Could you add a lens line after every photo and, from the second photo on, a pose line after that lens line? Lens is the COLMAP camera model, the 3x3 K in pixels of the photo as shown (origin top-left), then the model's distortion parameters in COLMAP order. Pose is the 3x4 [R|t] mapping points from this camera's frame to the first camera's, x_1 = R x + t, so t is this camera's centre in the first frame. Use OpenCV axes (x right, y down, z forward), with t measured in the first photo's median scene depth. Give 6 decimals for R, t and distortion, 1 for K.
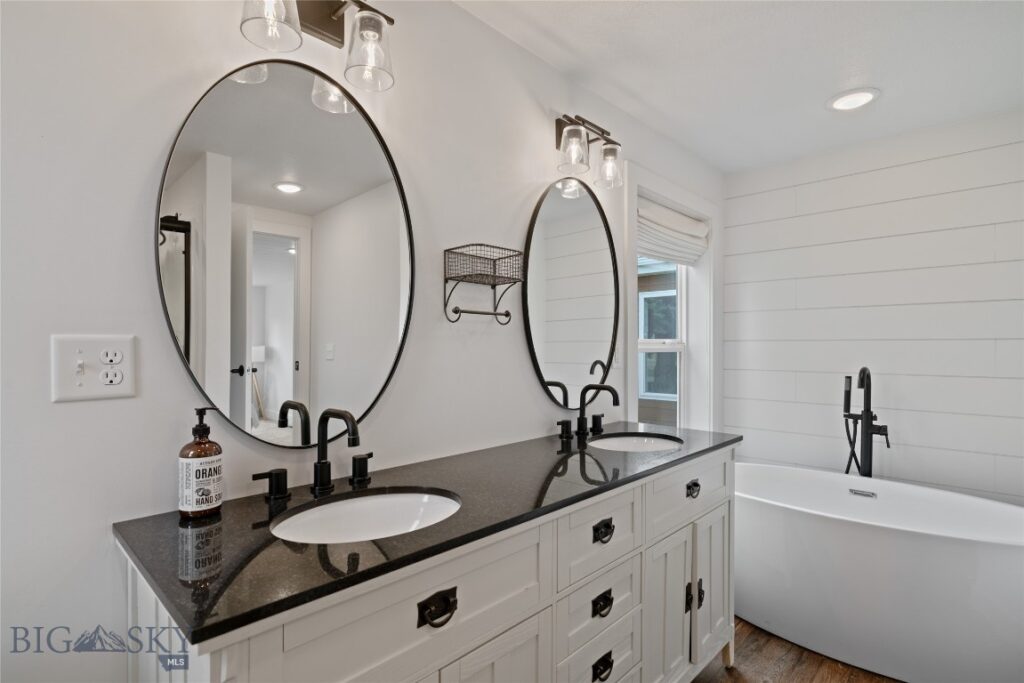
lens RADIAL K [[507.5, 0, 503.0], [0, 507.5, 343.3], [0, 0, 1]] dist [-0.001410, 0.002005]
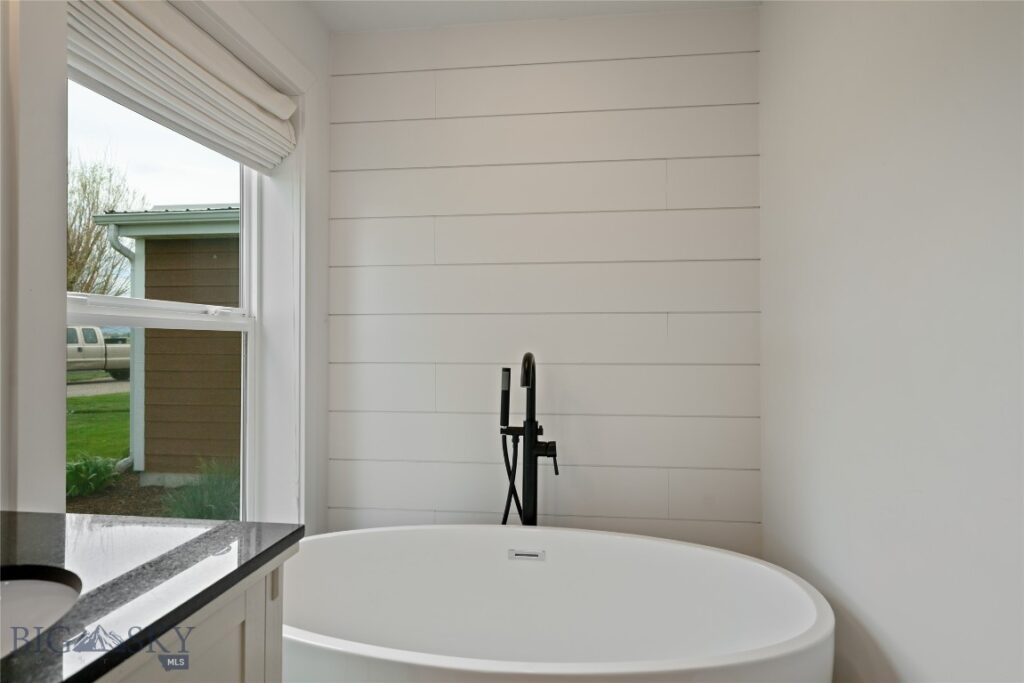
lens RADIAL K [[559.8, 0, 513.7], [0, 559.8, 341.3], [0, 0, 1]] dist [-0.005397, -0.000242]
pose [[0.815439, -0.000174, 0.578843, 0.287890], [-0.000324, 1.000000, 0.000757, 0.031762], [-0.578843, -0.000805, 0.815438, 0.431432]]
